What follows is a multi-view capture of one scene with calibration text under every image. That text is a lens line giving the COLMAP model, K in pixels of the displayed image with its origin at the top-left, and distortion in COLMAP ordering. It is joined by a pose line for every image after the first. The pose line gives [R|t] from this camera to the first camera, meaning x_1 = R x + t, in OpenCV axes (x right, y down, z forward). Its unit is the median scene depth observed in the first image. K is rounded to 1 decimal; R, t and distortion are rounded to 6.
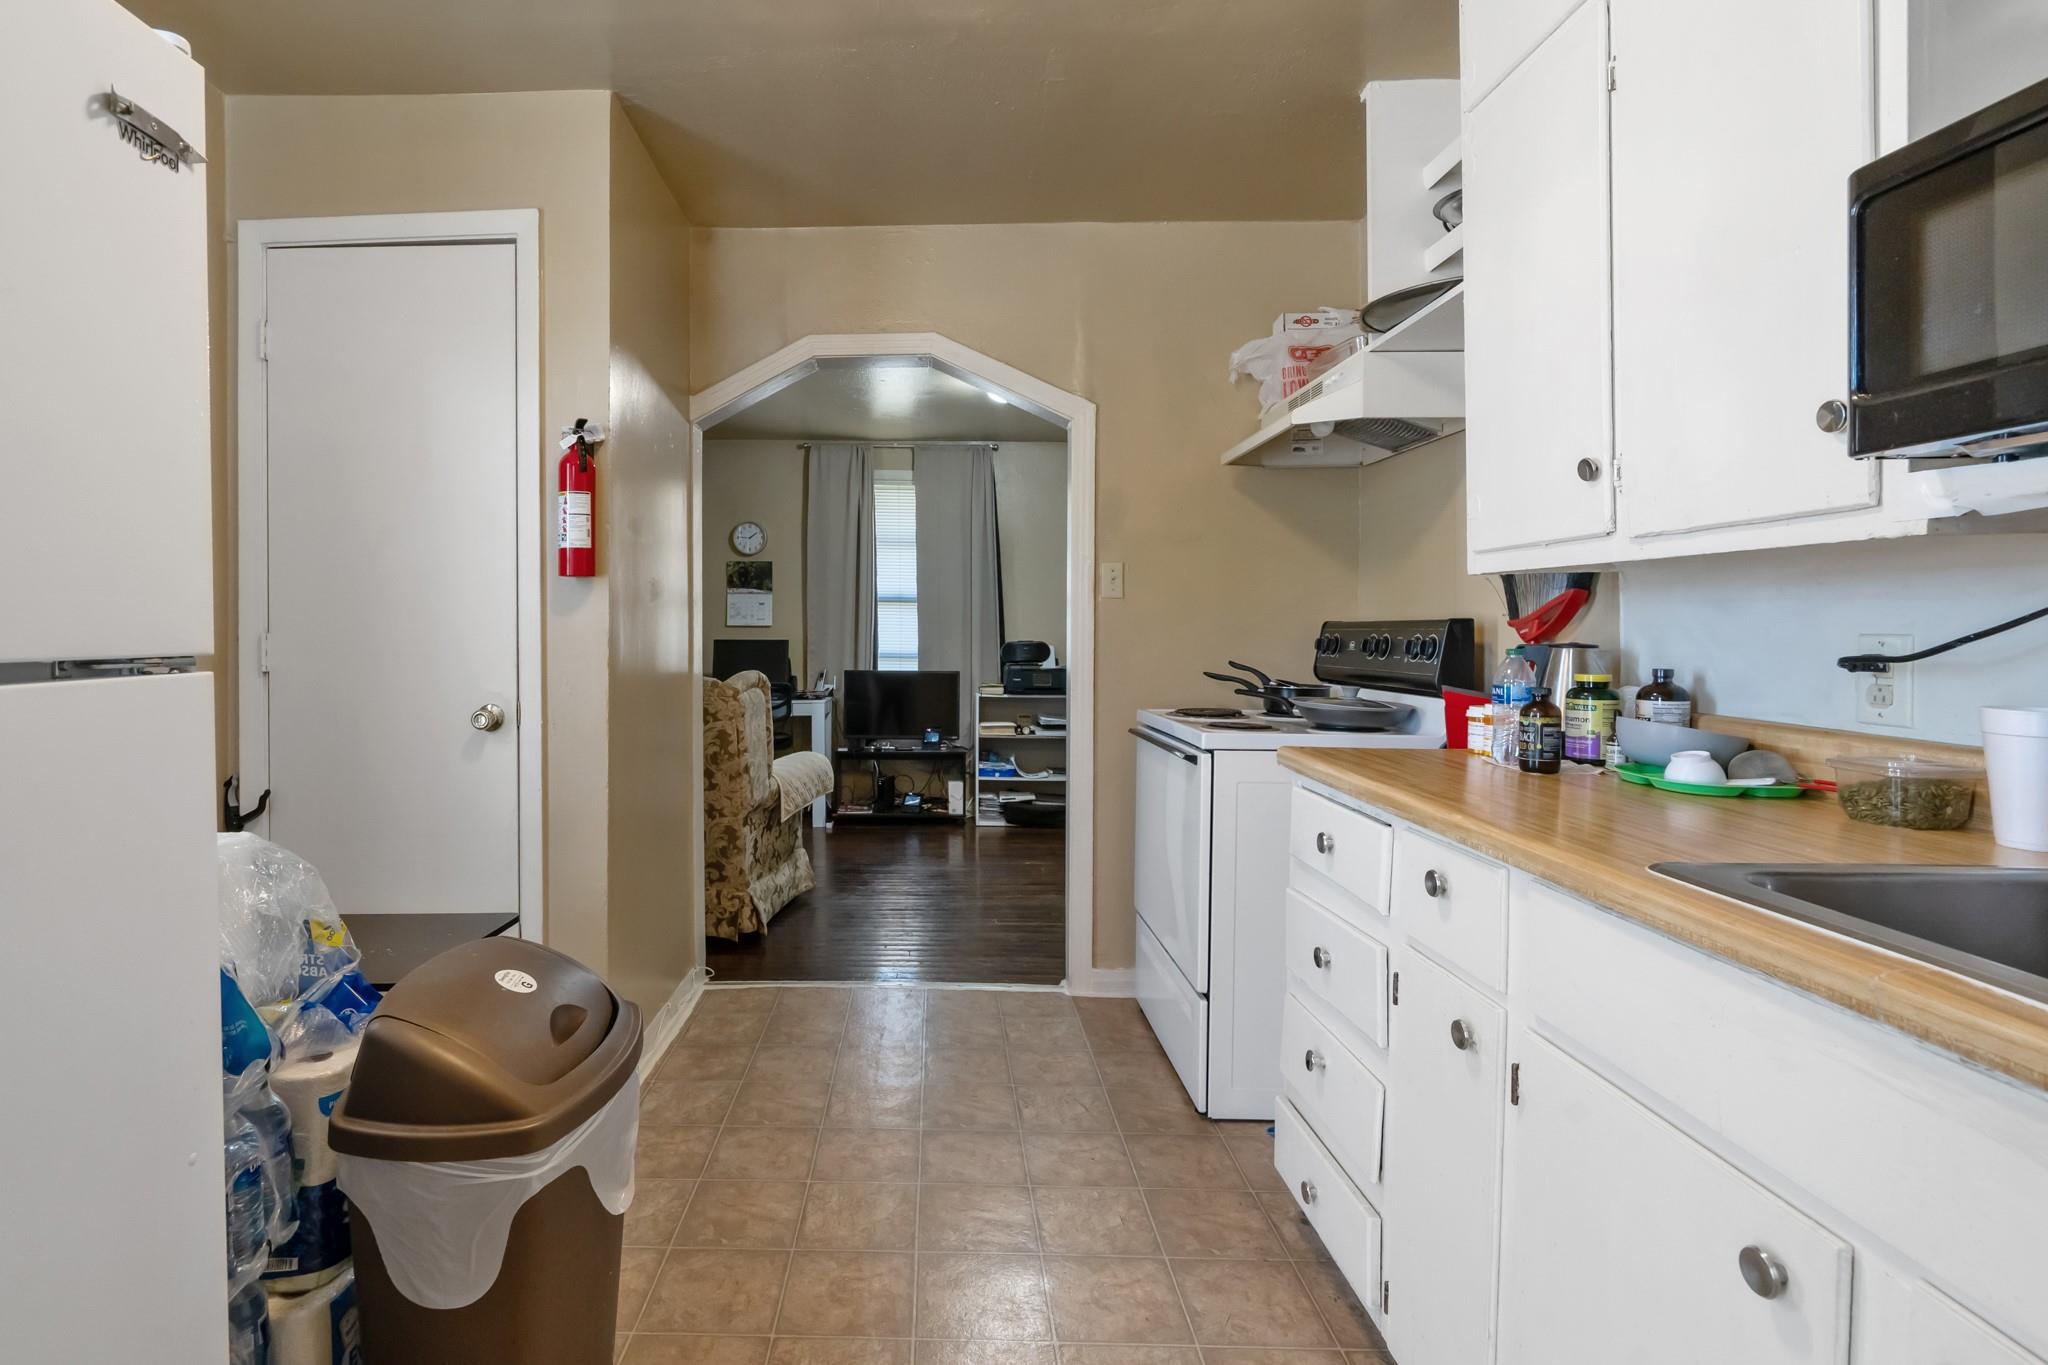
lens RADIAL K [[958.0, 0, 1015.7], [0, 958.0, 631.7], [0, 0, 1]] dist [0.000531, -0.000258]
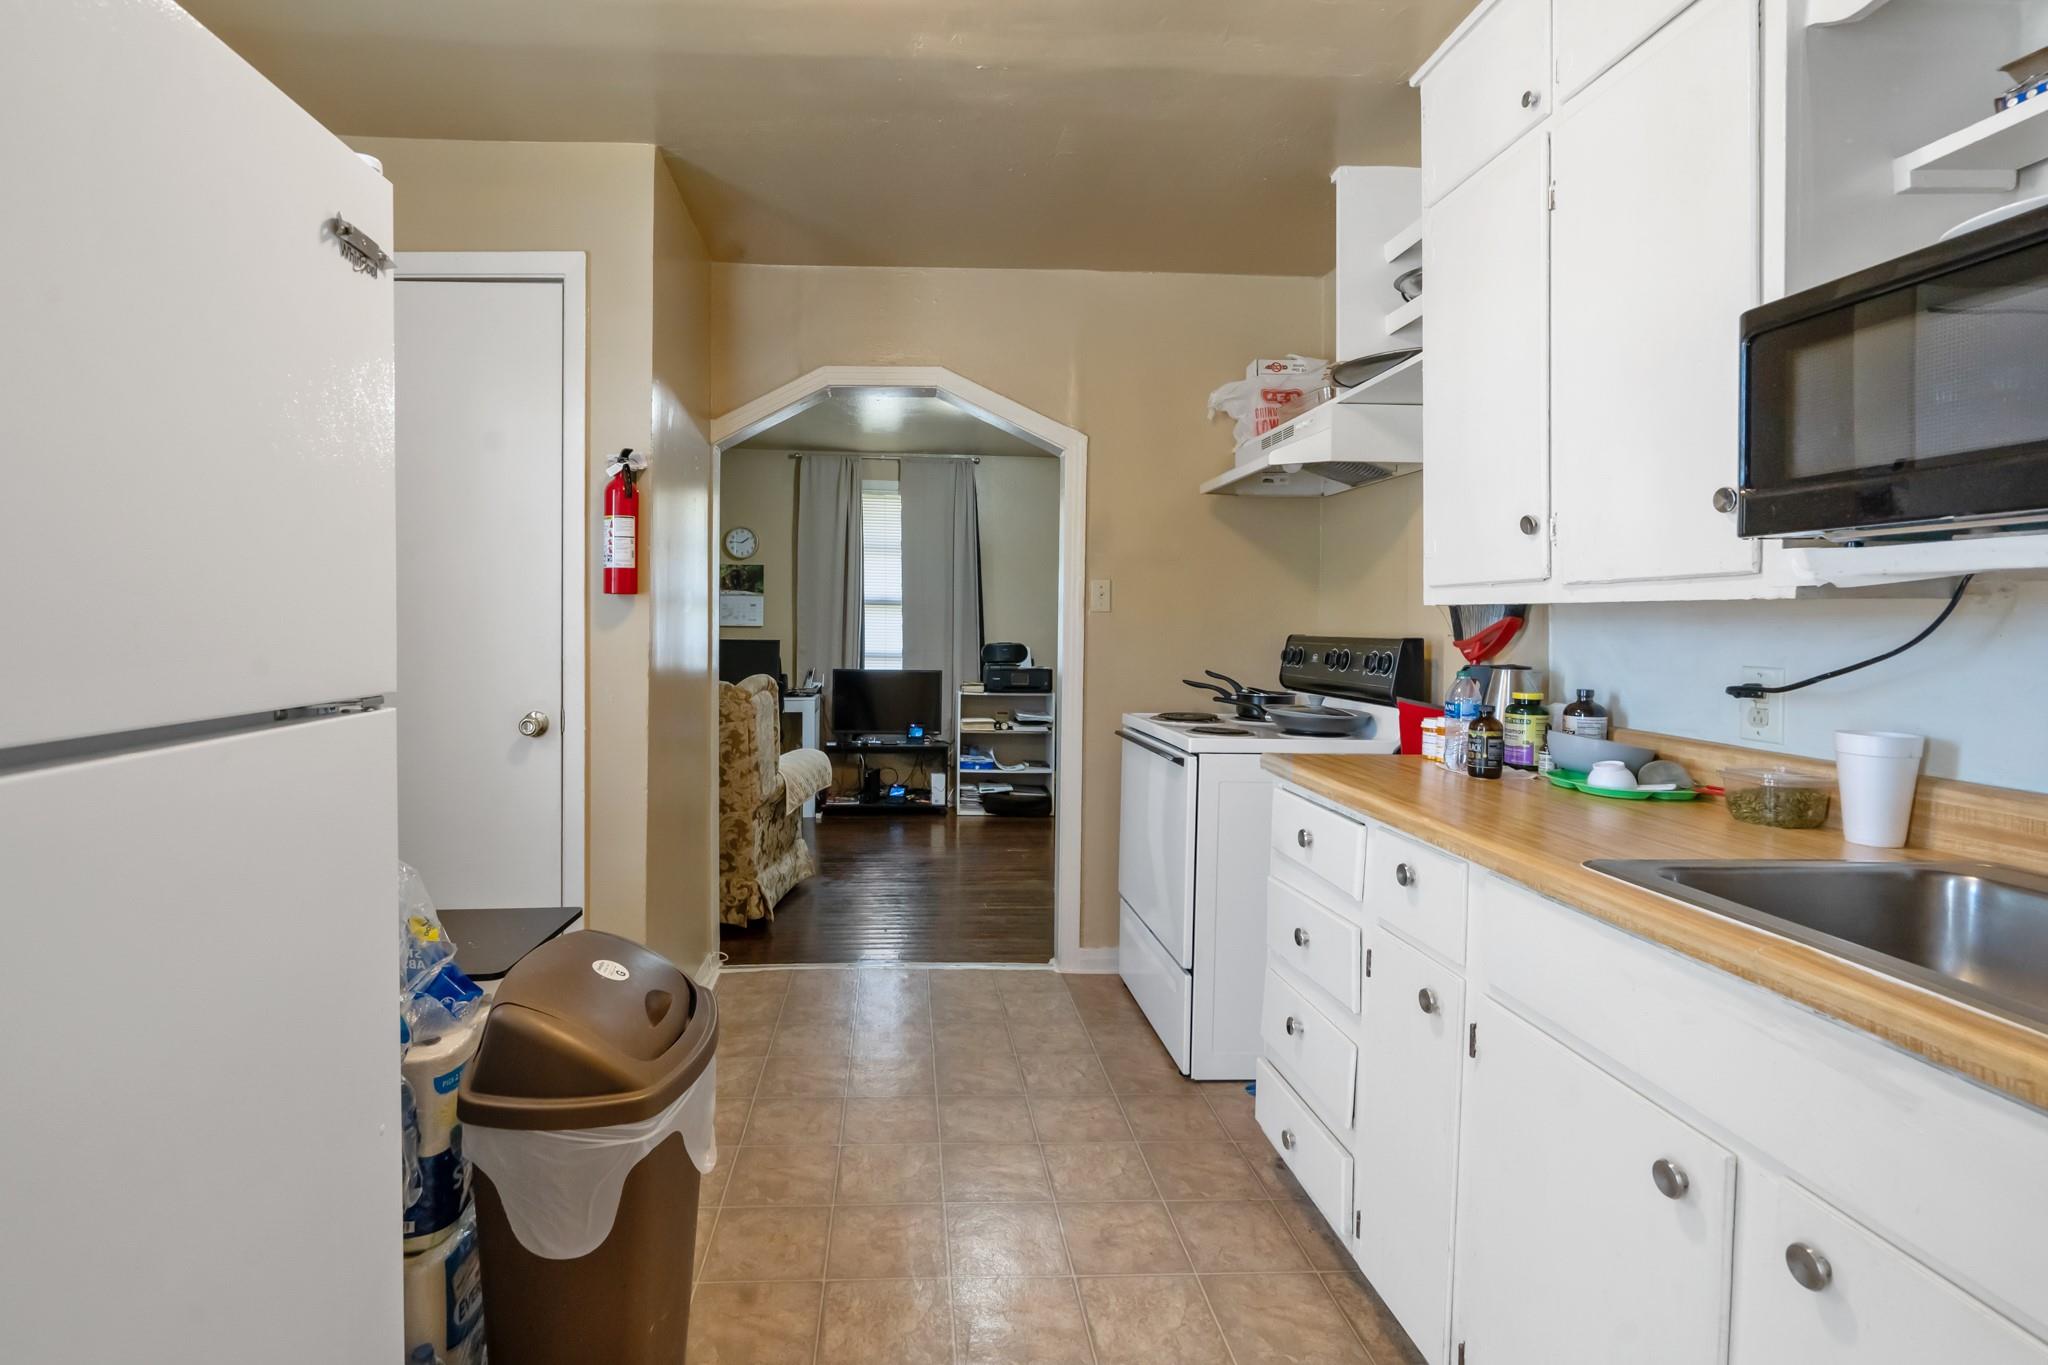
lens RADIAL K [[926.6, 0, 1028.4], [0, 926.6, 622.8], [0, 0, 1]] dist [0.000050, 0.000176]
pose [[0.997621, 0.008037, 0.068470, -0.081230], [-0.008240, 0.999962, 0.002675, -0.036520], [-0.068446, -0.003233, 0.997650, -0.086011]]
